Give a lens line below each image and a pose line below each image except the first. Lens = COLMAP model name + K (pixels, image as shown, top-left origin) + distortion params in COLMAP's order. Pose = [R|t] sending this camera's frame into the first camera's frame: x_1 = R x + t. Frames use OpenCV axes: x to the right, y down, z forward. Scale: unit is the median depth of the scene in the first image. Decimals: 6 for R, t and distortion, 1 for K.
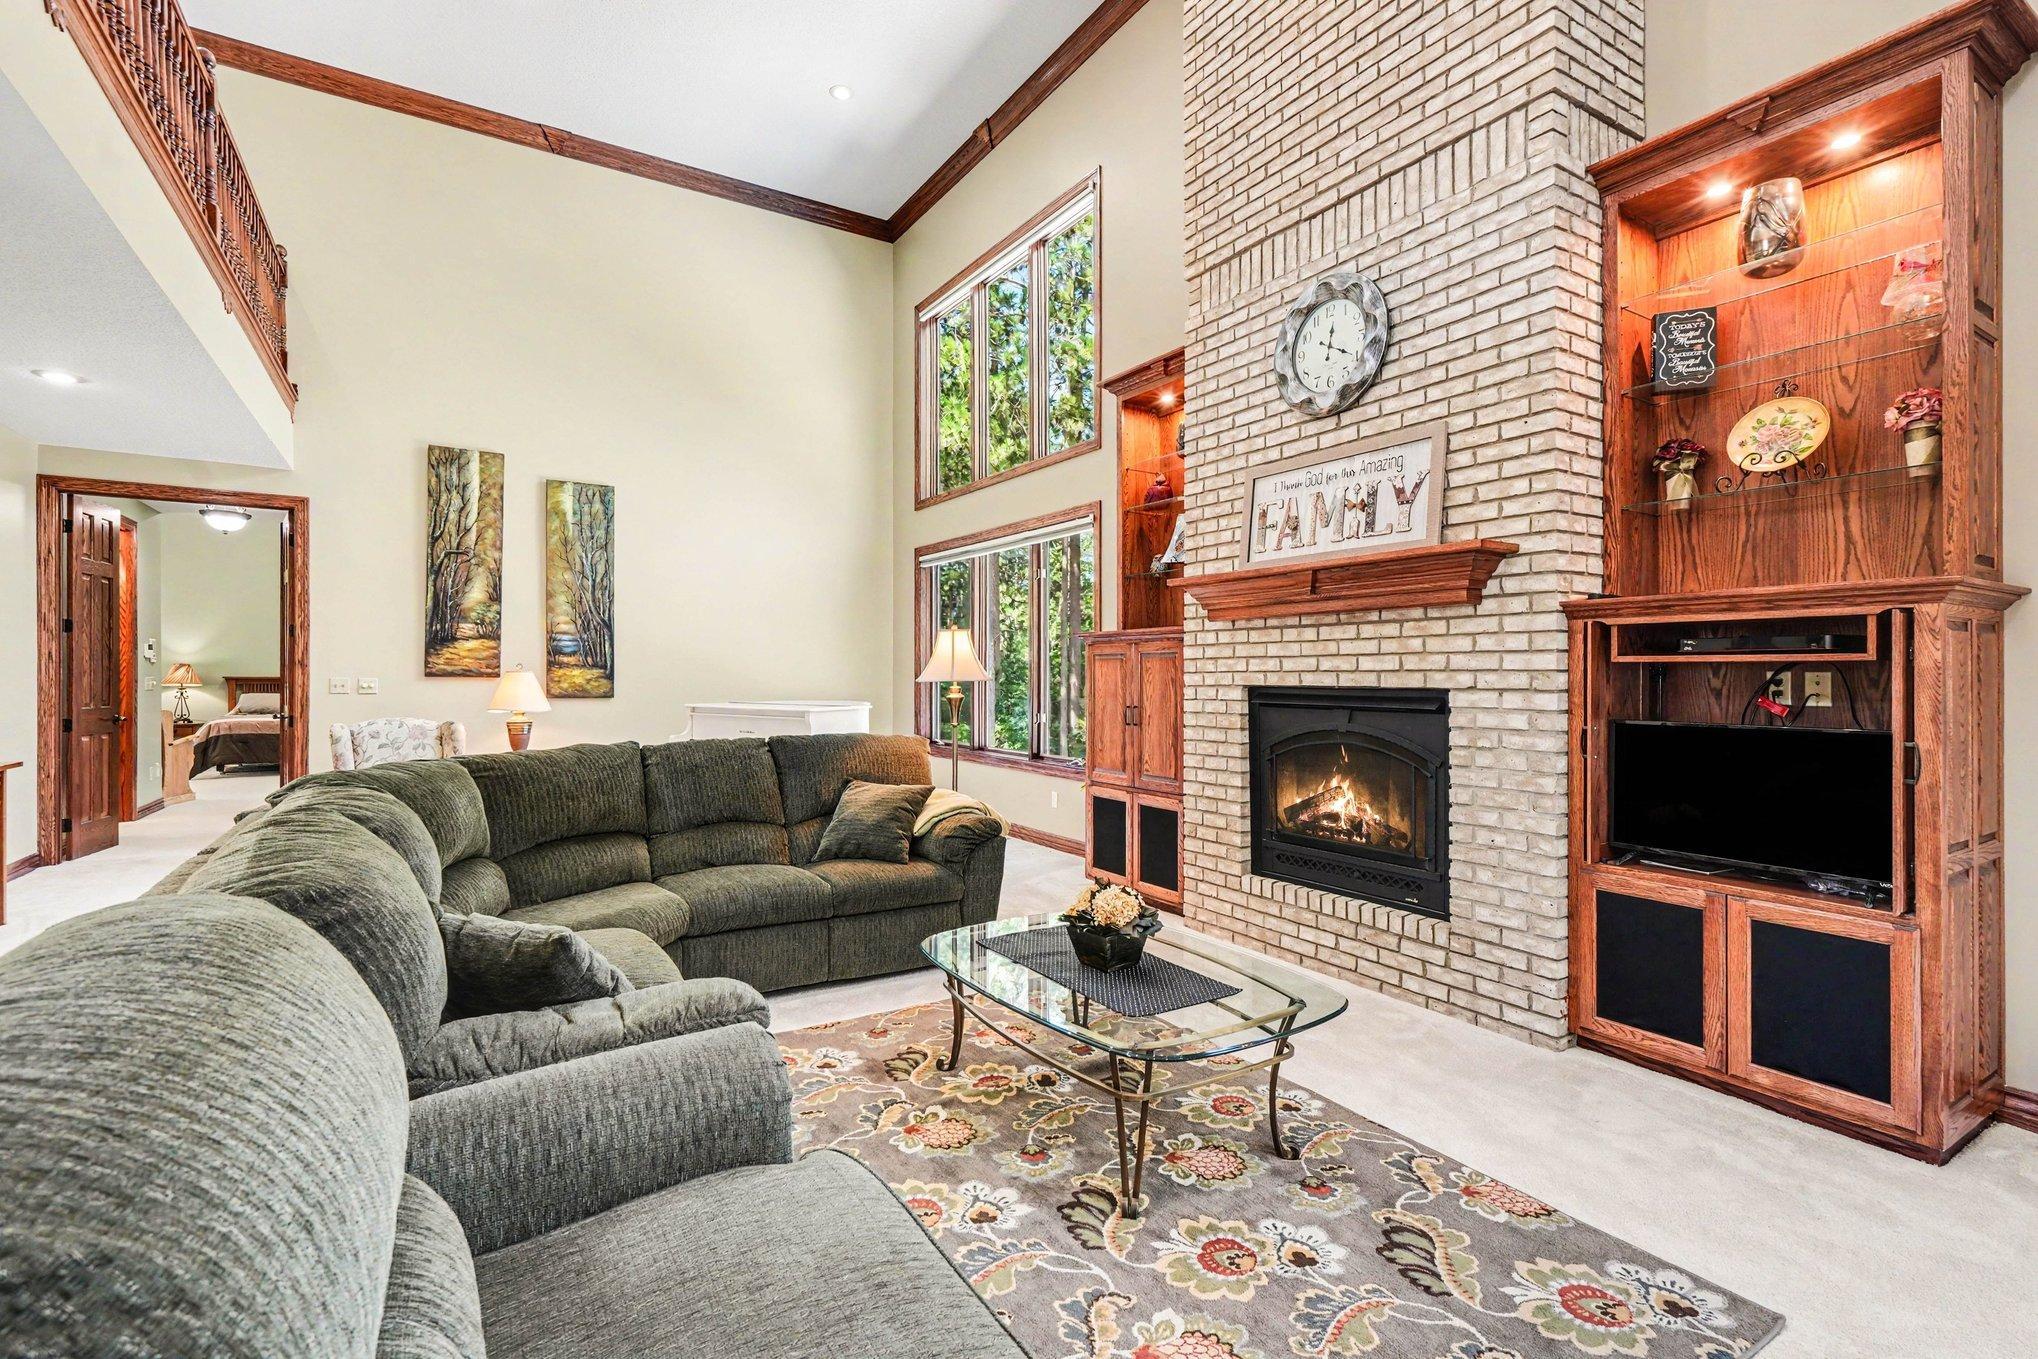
lens RADIAL K [[938.1, 0, 1015.1], [0, 938.1, 668.9], [0, 0, 1]] dist [-0.000160, 0.000746]
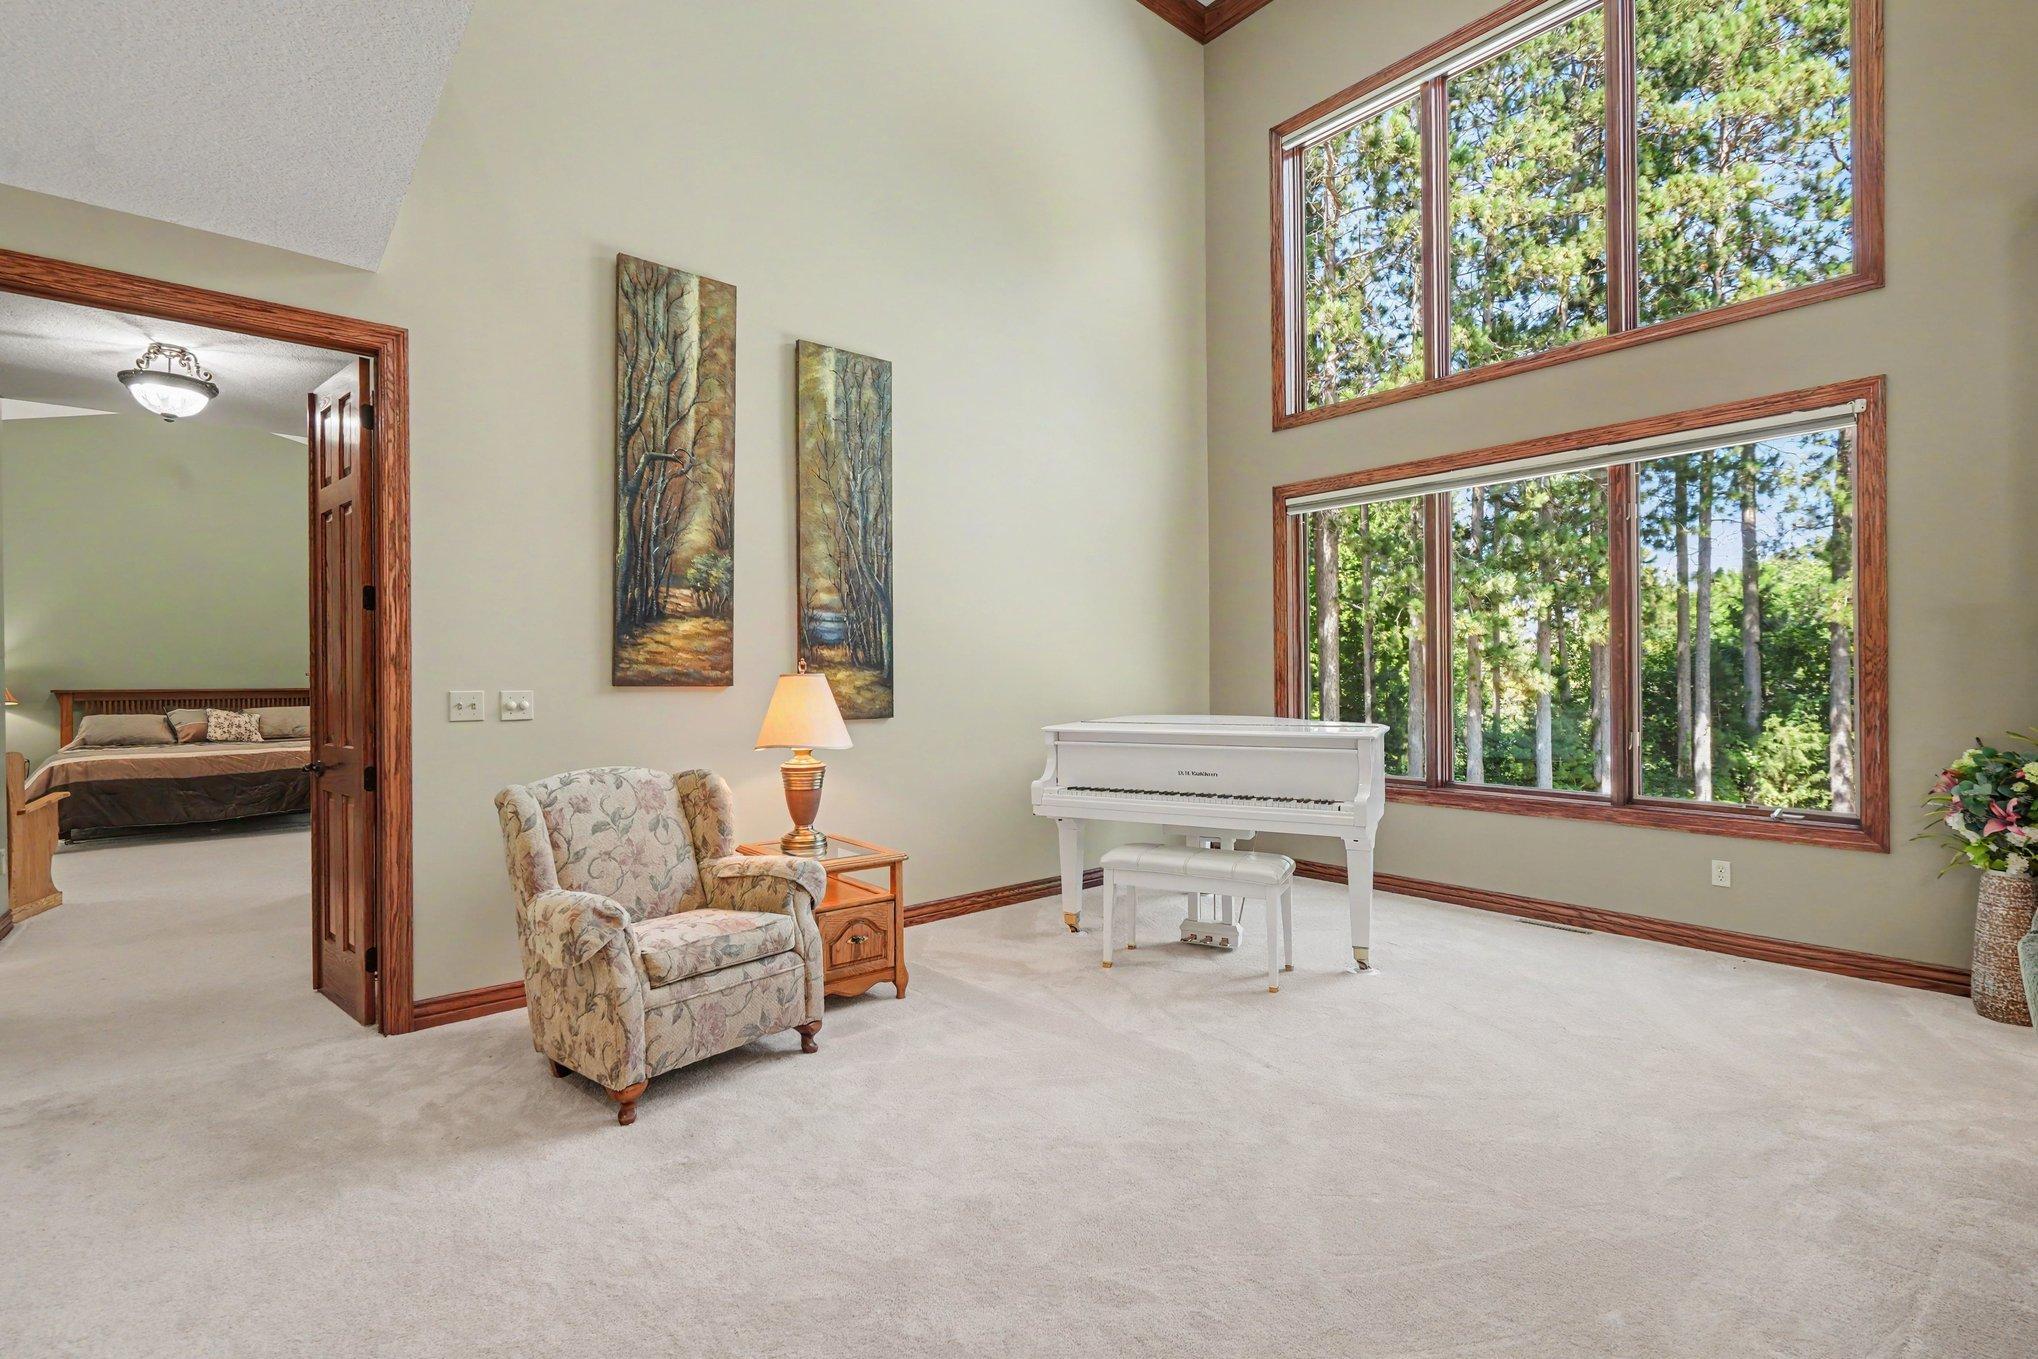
lens RADIAL K [[938.1, 0, 988.2], [0, 938.1, 672.8], [0, 0, 1]] dist [-0.000160, 0.000746]
pose [[0.989653, -0.009709, 0.143156, -0.805688], [0.009507, 0.999953, 0.002093, 0.002884], [-0.143169, -0.000711, 0.989698, 0.715473]]
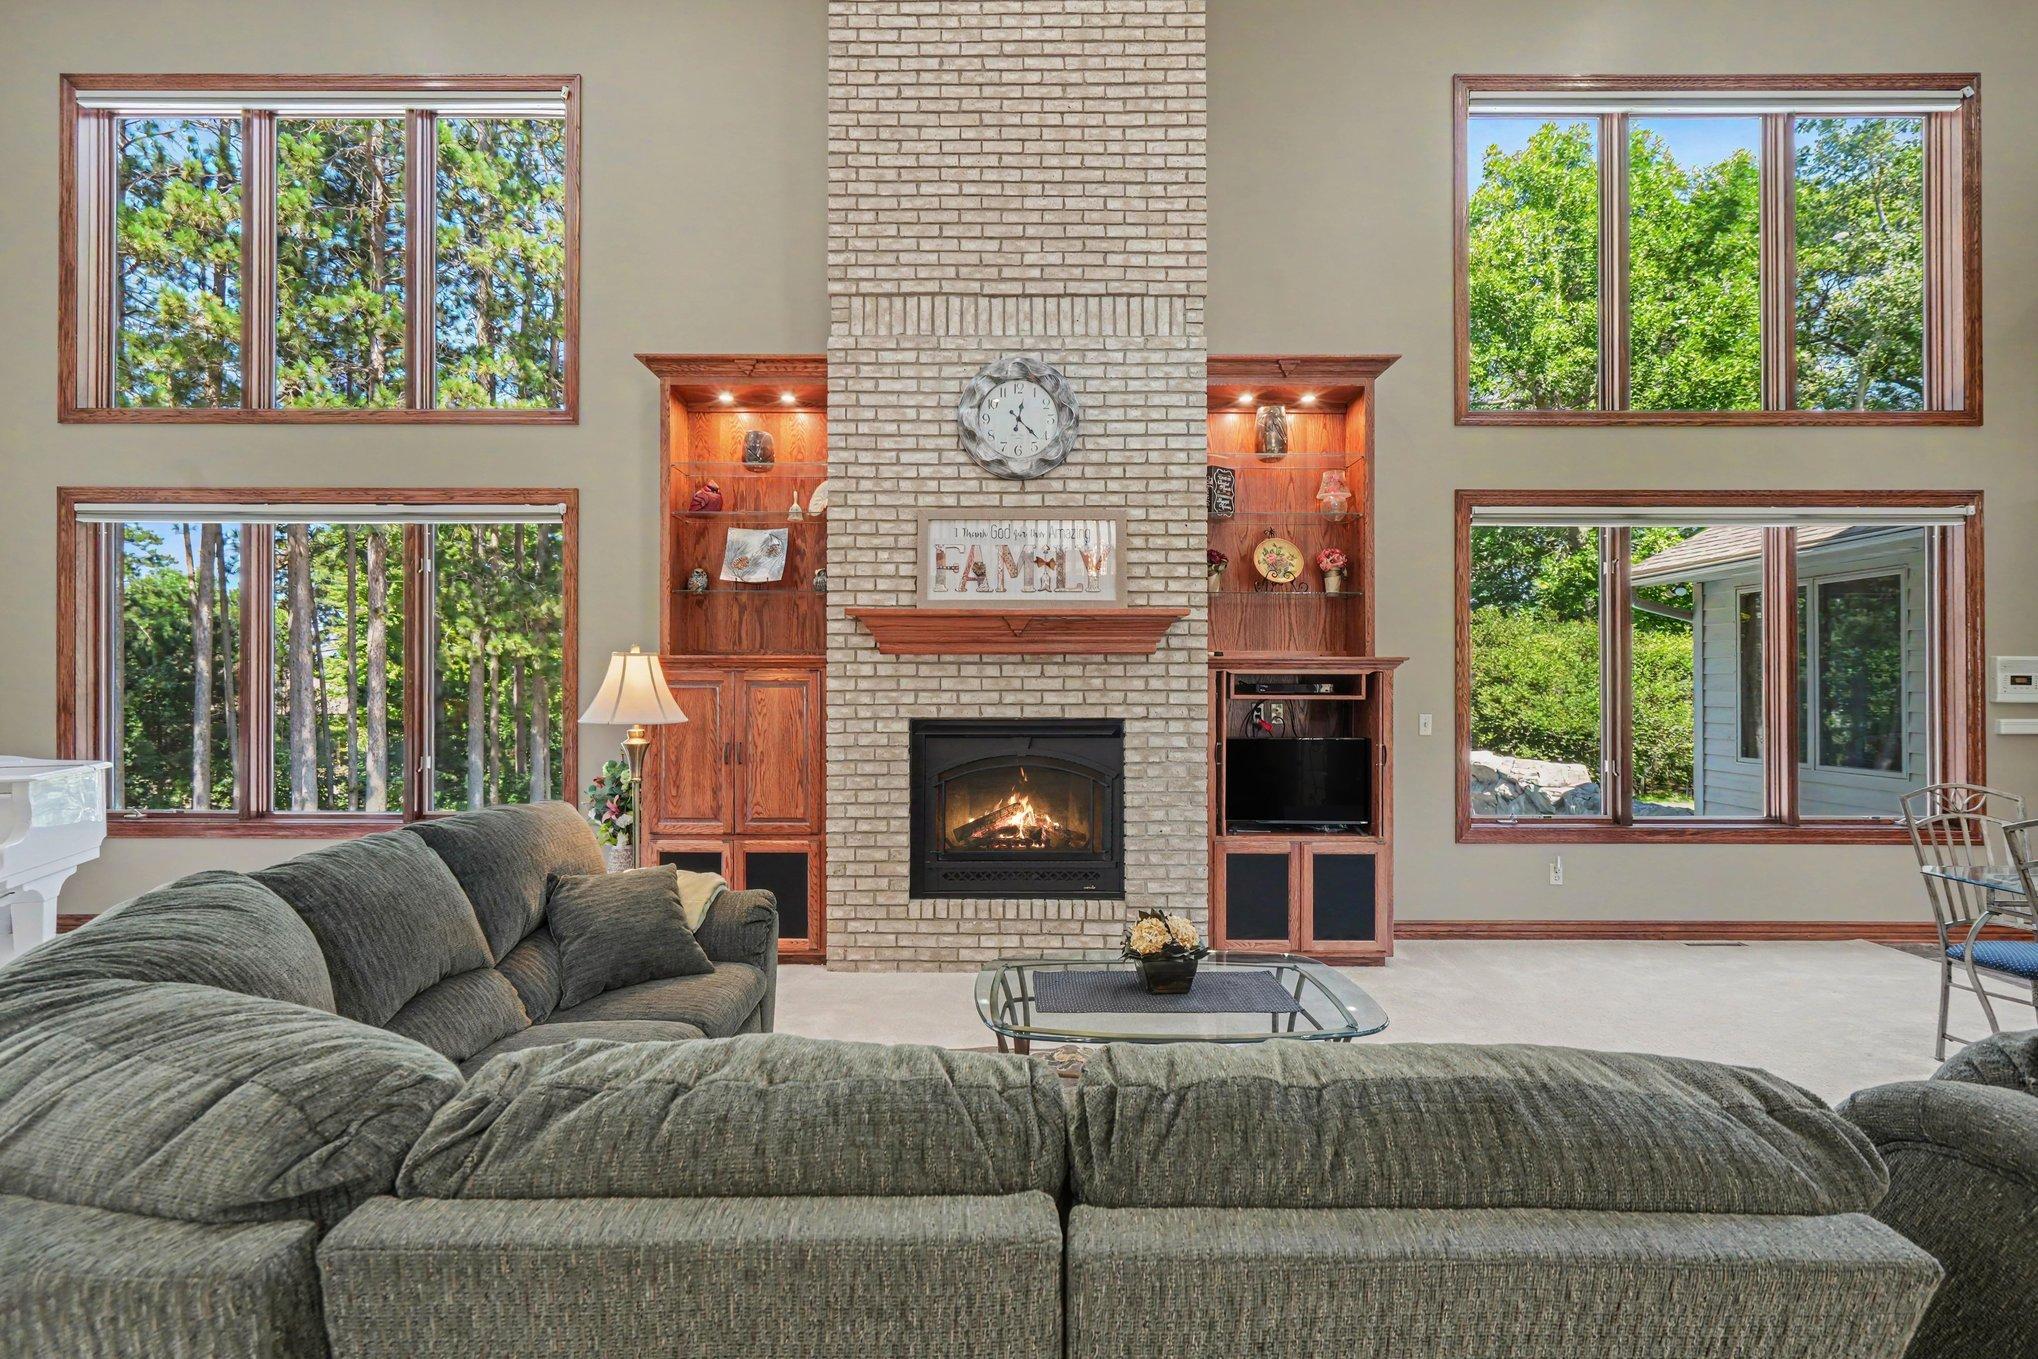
lens RADIAL K [[938.1, 0, 1015.1], [0, 938.1, 682.9], [0, 0, 1]] dist [-0.000160, 0.000746]
pose [[0.521364, 0.005782, 0.853315, -0.581063], [-0.006749, 0.999974, -0.002652, -0.018807], [-0.853308, -0.004377, 0.521390, 0.371508]]
